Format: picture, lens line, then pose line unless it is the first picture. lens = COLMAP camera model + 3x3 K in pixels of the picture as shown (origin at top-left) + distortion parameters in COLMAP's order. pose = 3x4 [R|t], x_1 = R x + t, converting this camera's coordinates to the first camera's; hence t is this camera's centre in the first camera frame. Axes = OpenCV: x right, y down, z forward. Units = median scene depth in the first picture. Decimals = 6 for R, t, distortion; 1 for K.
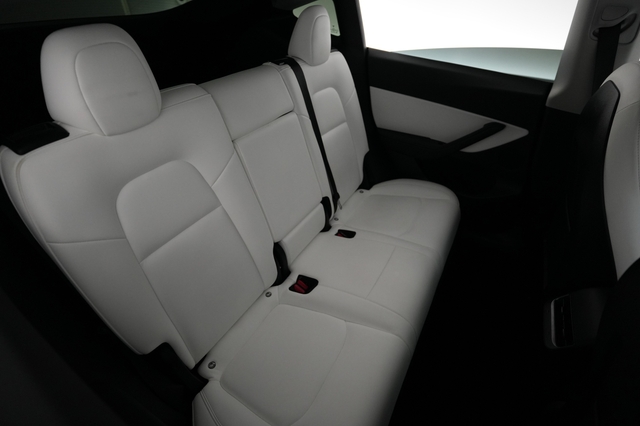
lens RADIAL K [[309.7, 0, 320.0], [0, 309.7, 213.0], [0, 0, 1]] dist [-0.000507, -0.000220]
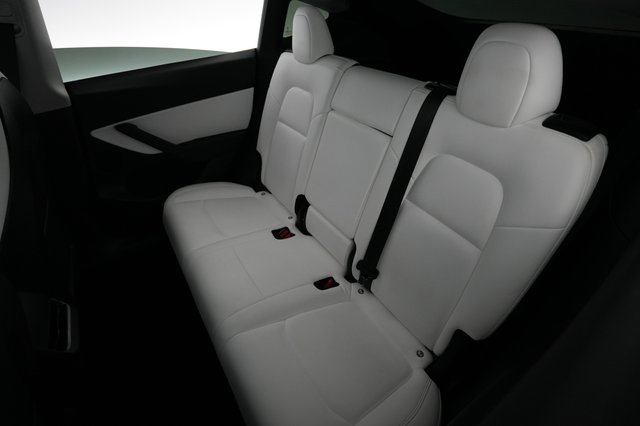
lens RADIAL K [[309.7, 0, 320.0], [0, 309.7, 213.0], [0, 0, 1]] dist [-0.000507, -0.000220]
pose [[-0.434025, 0.527525, -0.730301, 0.810318], [-0.547040, 0.489759, 0.678884, -0.787906], [0.715800, 0.694157, 0.076010, 1.078534]]
